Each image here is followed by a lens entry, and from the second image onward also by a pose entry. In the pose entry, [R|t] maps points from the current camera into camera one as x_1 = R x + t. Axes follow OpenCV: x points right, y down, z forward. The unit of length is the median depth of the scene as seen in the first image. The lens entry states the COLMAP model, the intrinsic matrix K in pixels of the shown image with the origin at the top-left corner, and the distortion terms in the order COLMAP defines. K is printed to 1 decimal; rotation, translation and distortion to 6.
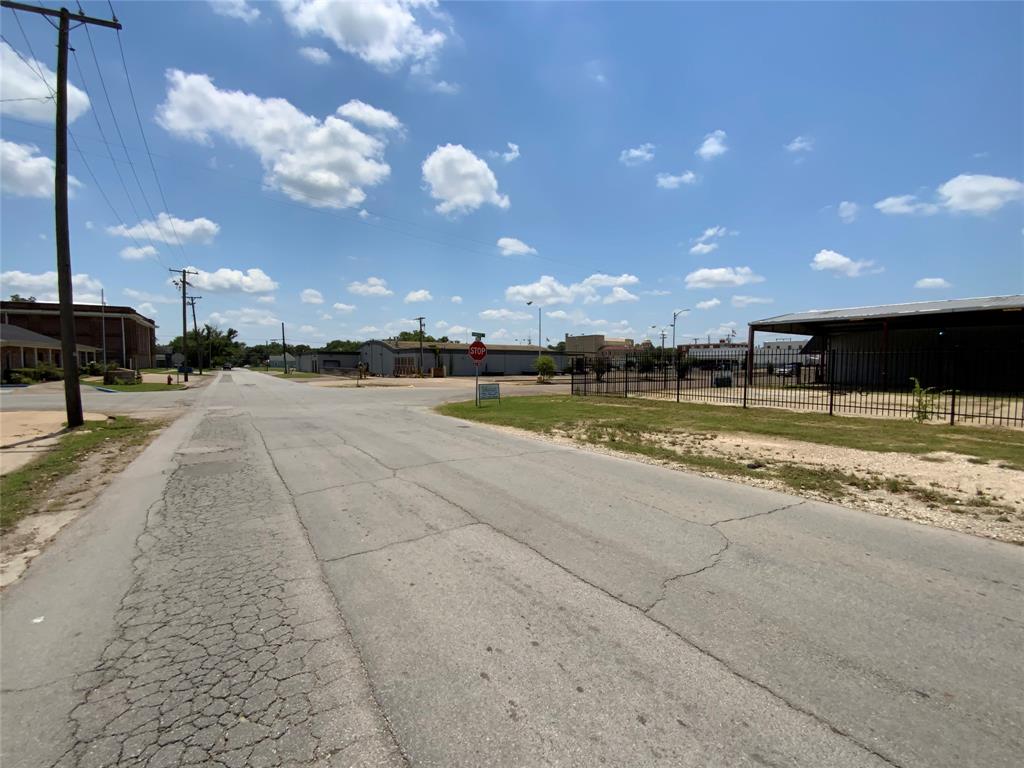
lens RADIAL K [[415.1, 0, 512.0], [0, 415.1, 384.0], [0, 0, 1]] dist [0.001833, -0.009482]
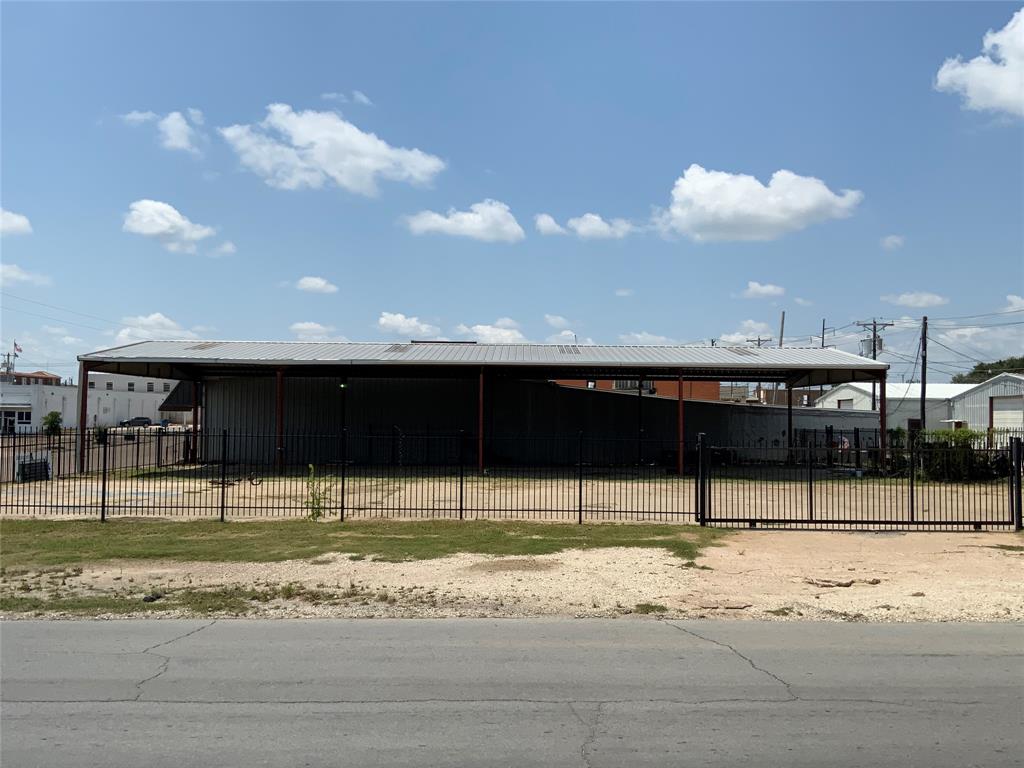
lens RADIAL K [[968.7, 0, 512.0], [0, 968.7, 384.0], [0, 0, 1]] dist [0.095813, -0.282680]
pose [[0.567755, 0.027549, 0.822736, -0.513895], [0.036400, 0.997622, -0.058524, -0.067757], [-0.822392, 0.063175, 0.565402, -0.577578]]
